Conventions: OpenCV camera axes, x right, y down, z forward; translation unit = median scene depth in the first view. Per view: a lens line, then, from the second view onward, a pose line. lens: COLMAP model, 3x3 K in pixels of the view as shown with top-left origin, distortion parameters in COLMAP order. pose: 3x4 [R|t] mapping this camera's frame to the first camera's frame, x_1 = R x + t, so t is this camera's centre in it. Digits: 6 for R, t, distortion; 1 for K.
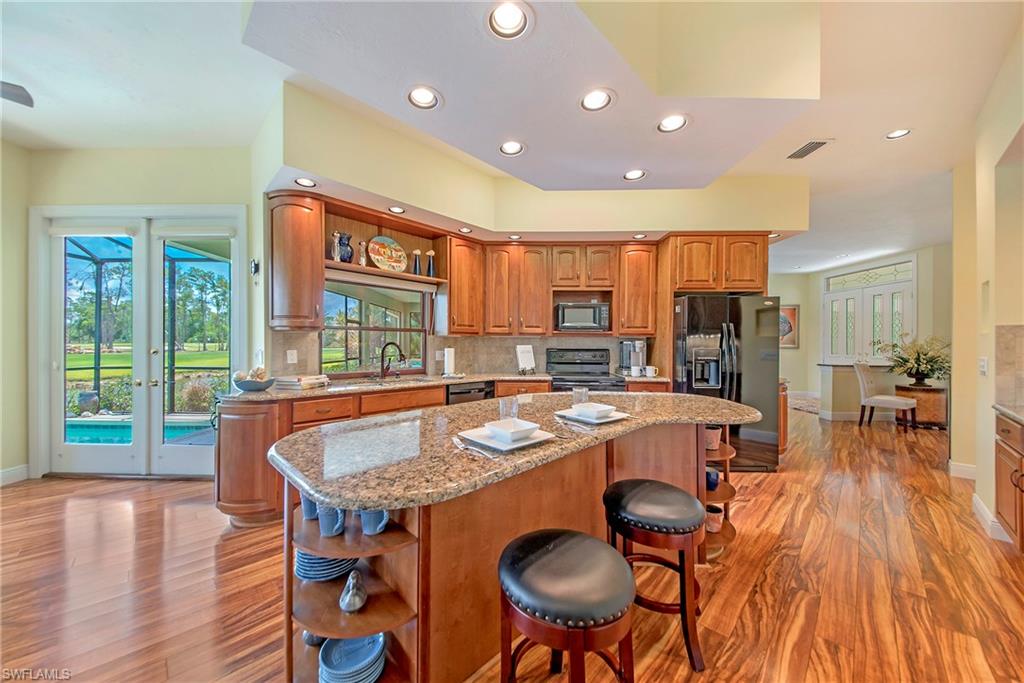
lens RADIAL K [[352.0, 0, 509.5], [0, 352.0, 344.1], [0, 0, 1]] dist [-0.002648, -0.000748]
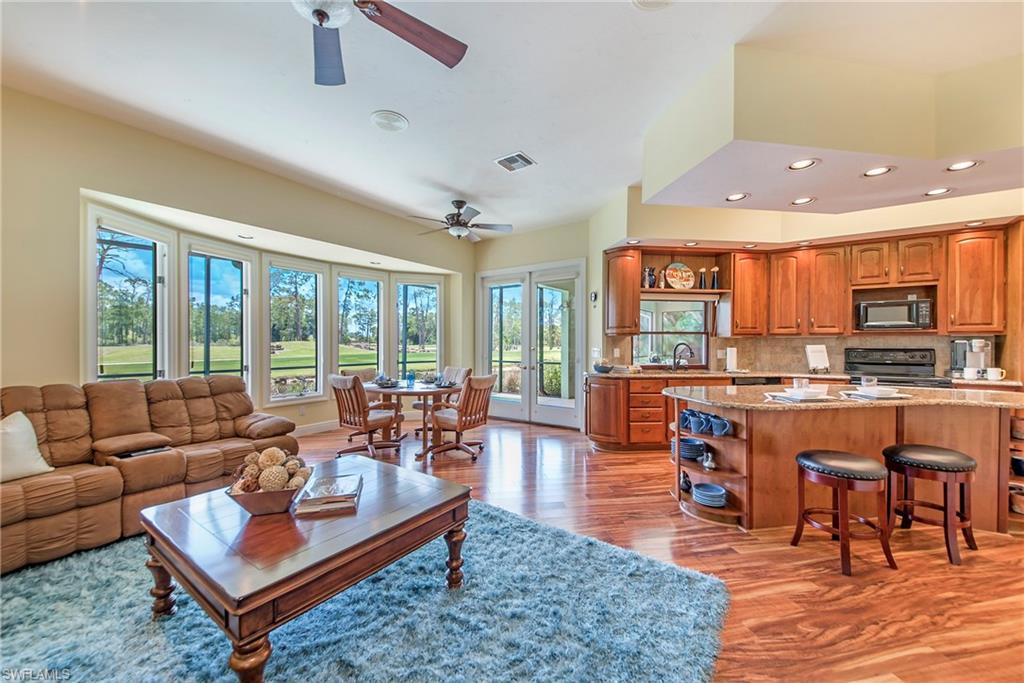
lens RADIAL K [[410.6, 0, 470.8], [0, 410.6, 345.6], [0, 0, 1]] dist [0.000206, -0.007690]
pose [[0.787400, -0.003355, -0.616433, -0.015661], [0.005426, 0.999984, 0.001489, -0.002295], [0.616419, -0.004518, 0.787406, -0.598368]]
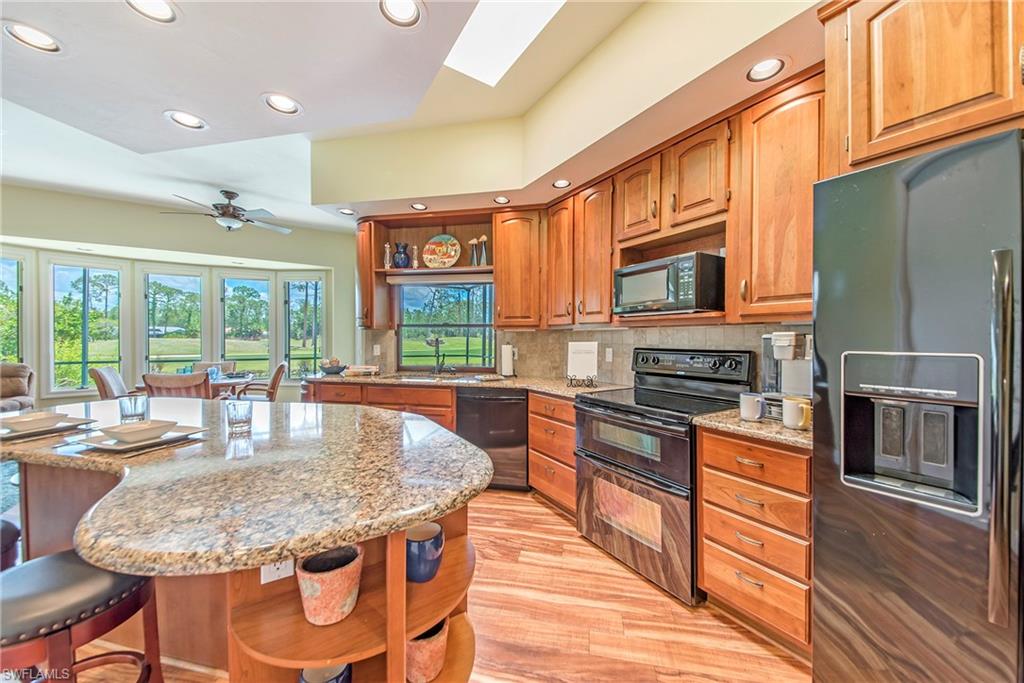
lens RADIAL K [[352.0, 0, 517.7], [0, 352.0, 340.7], [0, 0, 1]] dist [-0.002648, -0.000748]
pose [[0.553485, -0.002236, -0.832856, 0.540618], [-0.000335, 0.999996, -0.002908, 0.003395], [0.832859, 0.001889, 0.553482, 0.548071]]
